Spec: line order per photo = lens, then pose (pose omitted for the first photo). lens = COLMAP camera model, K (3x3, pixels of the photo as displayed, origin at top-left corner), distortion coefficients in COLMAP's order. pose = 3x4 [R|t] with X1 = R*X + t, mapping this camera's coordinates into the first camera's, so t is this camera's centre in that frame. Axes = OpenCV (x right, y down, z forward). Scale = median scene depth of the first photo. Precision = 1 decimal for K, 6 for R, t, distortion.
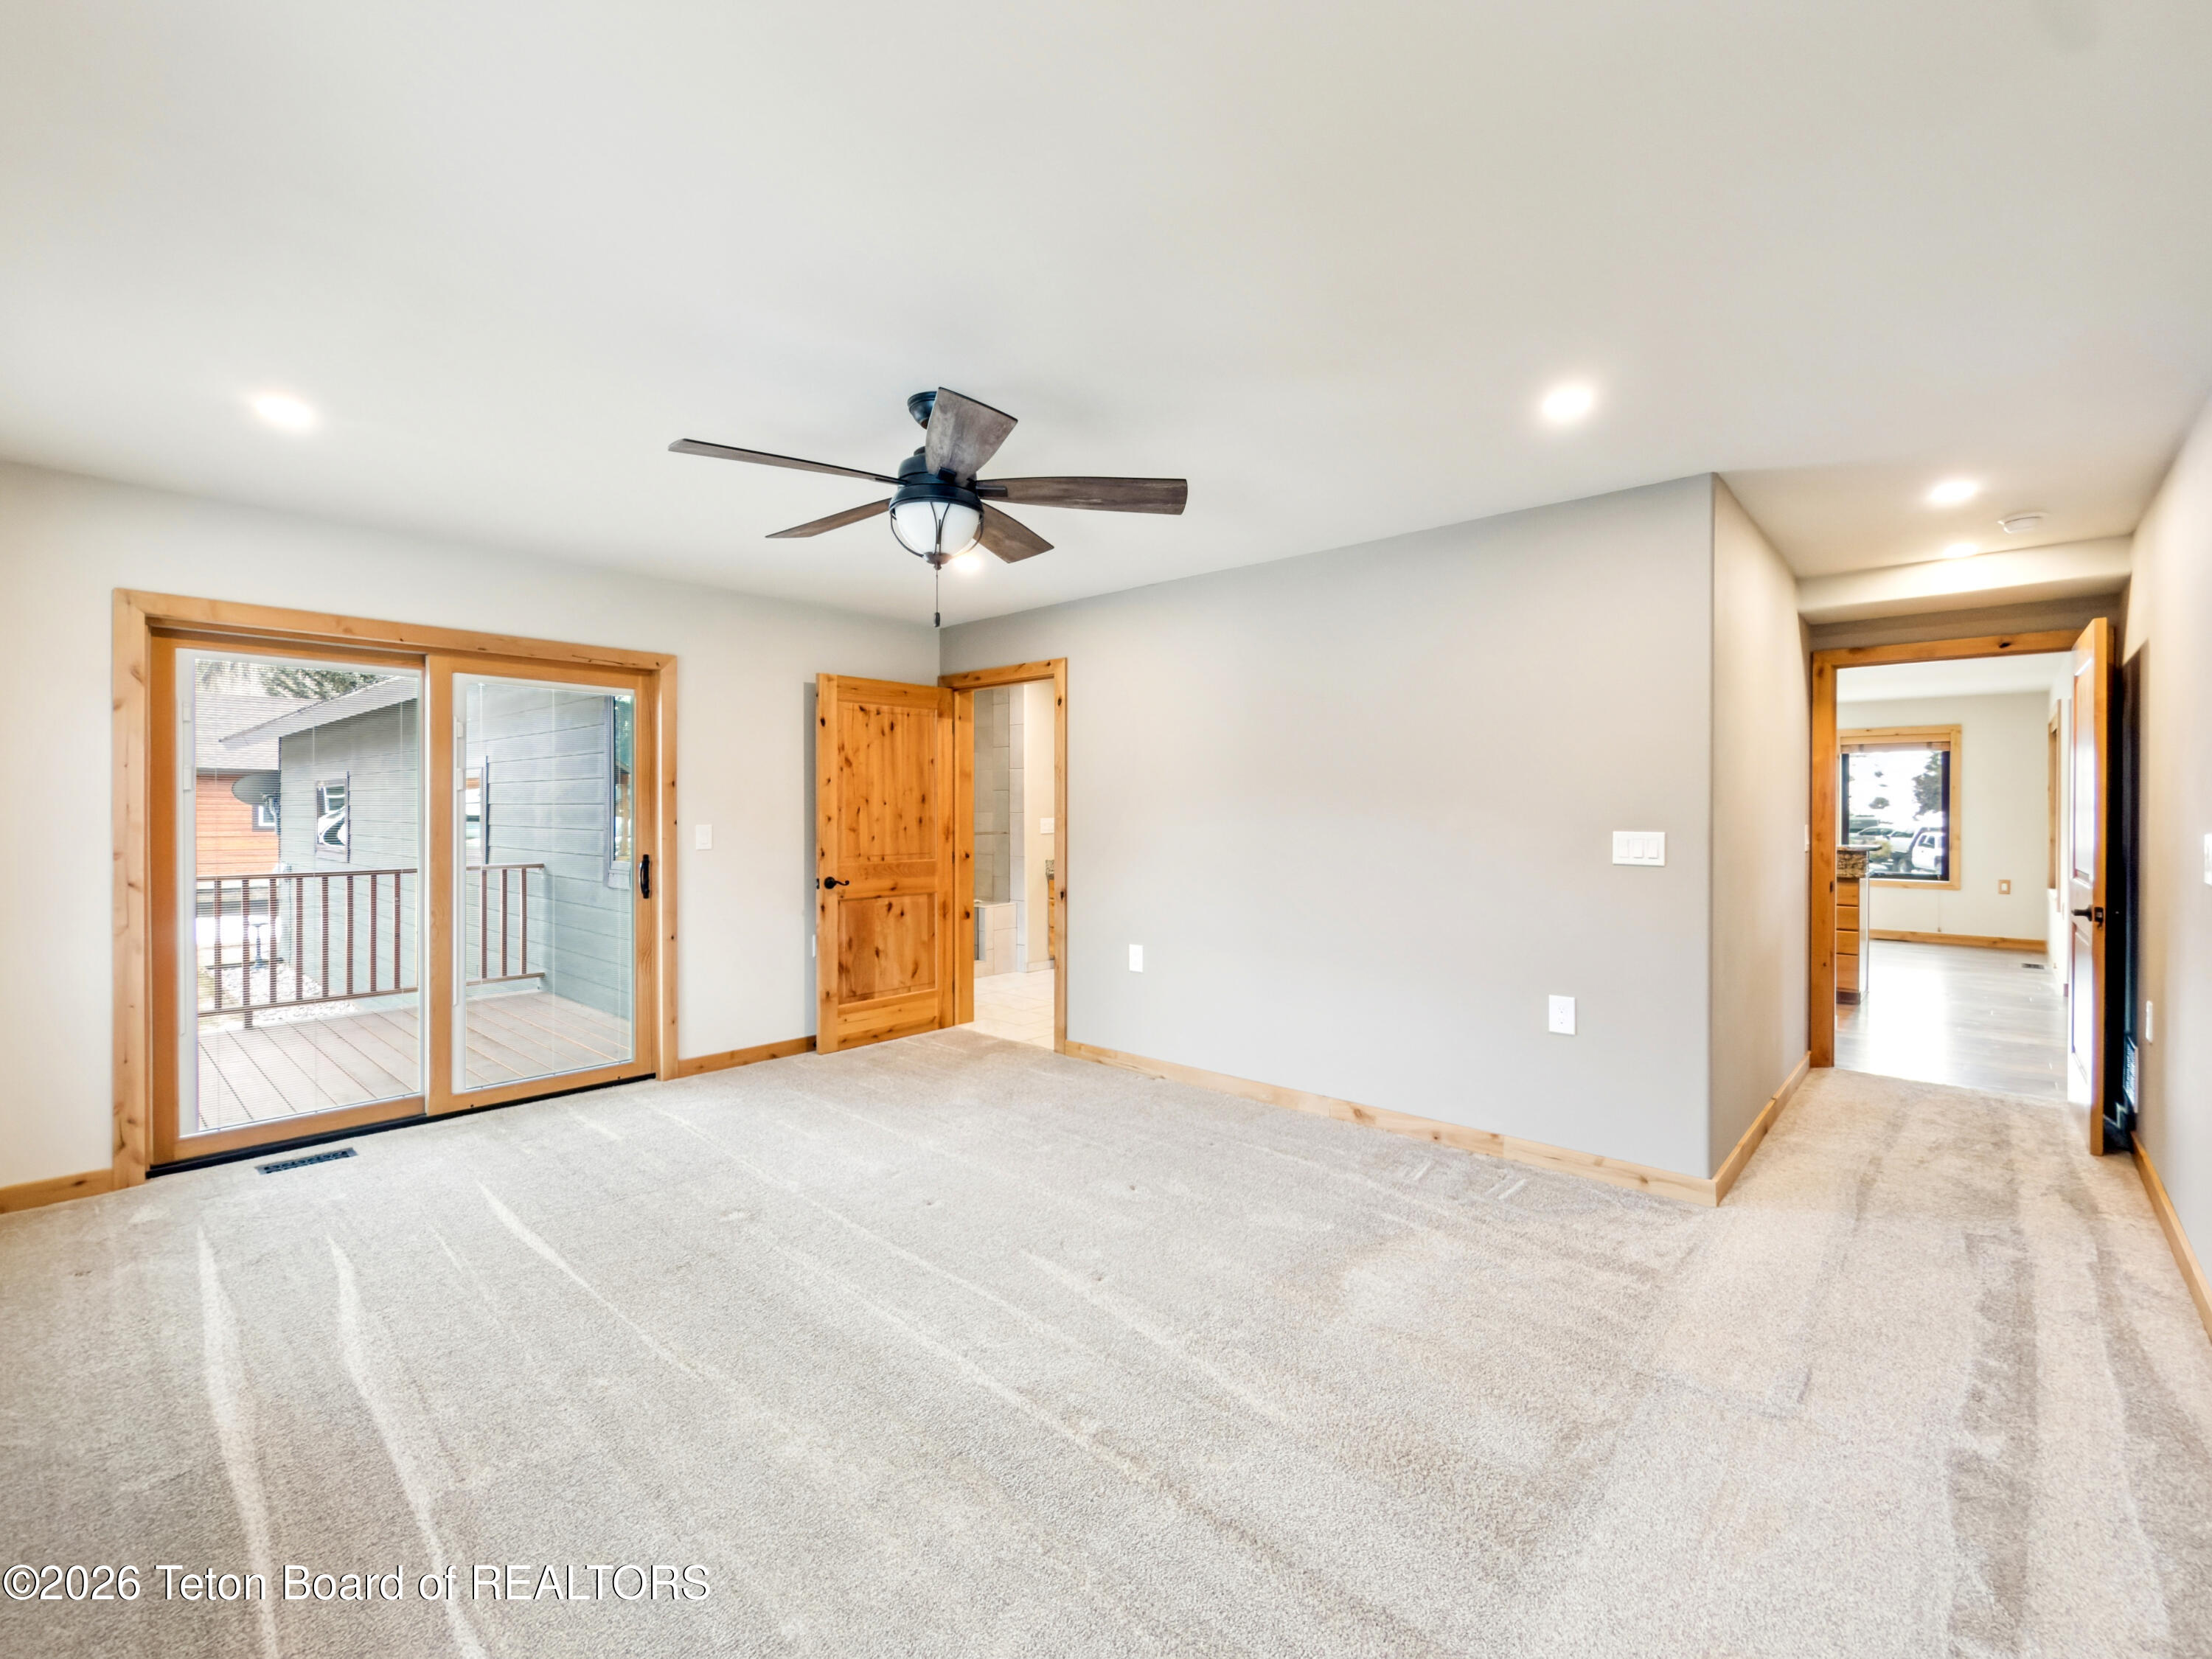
lens RADIAL K [[951.5, 0, 1106.0], [0, 951.5, 829.5], [0, 0, 1]] dist [0.000744, -0.000092]
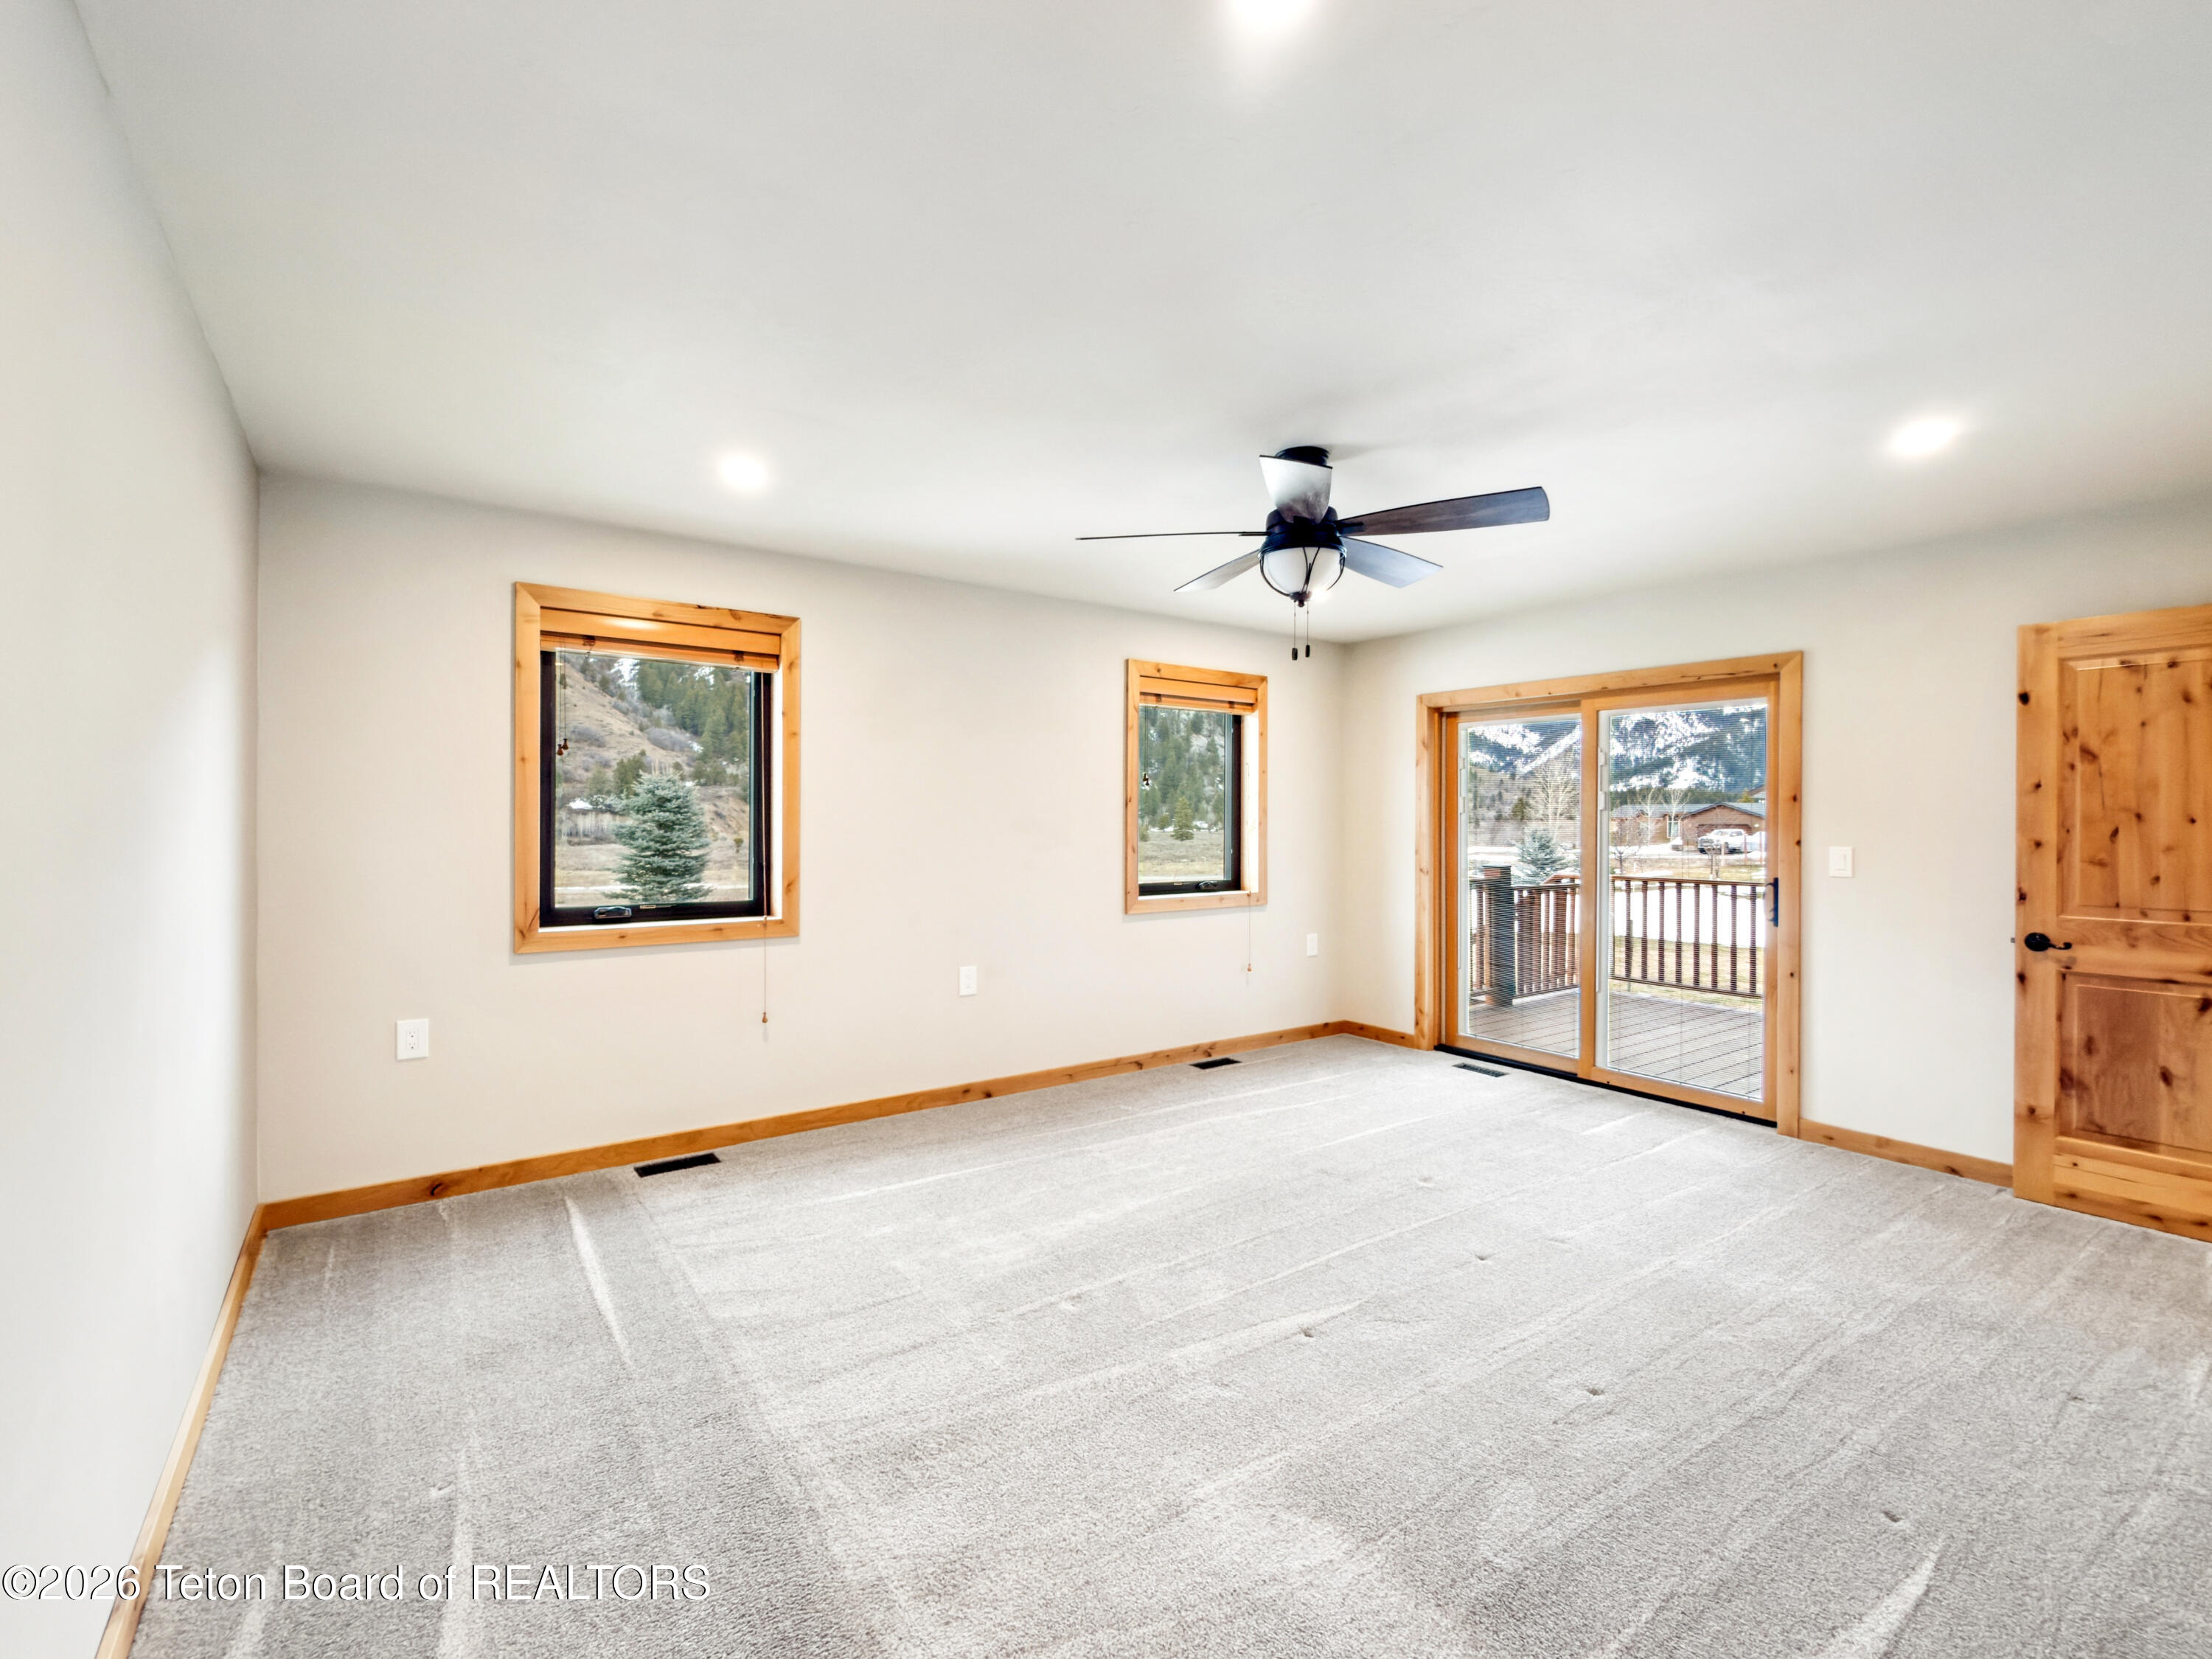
lens RADIAL K [[951.5, 0, 1106.0], [0, 951.5, 829.5], [0, 0, 1]] dist [0.000744, -0.000092]
pose [[-0.180009, 0.005631, -0.983649, 0.473717], [-0.029616, 0.999499, 0.011141, -0.009684], [0.983219, 0.031137, -0.179752, 0.487912]]
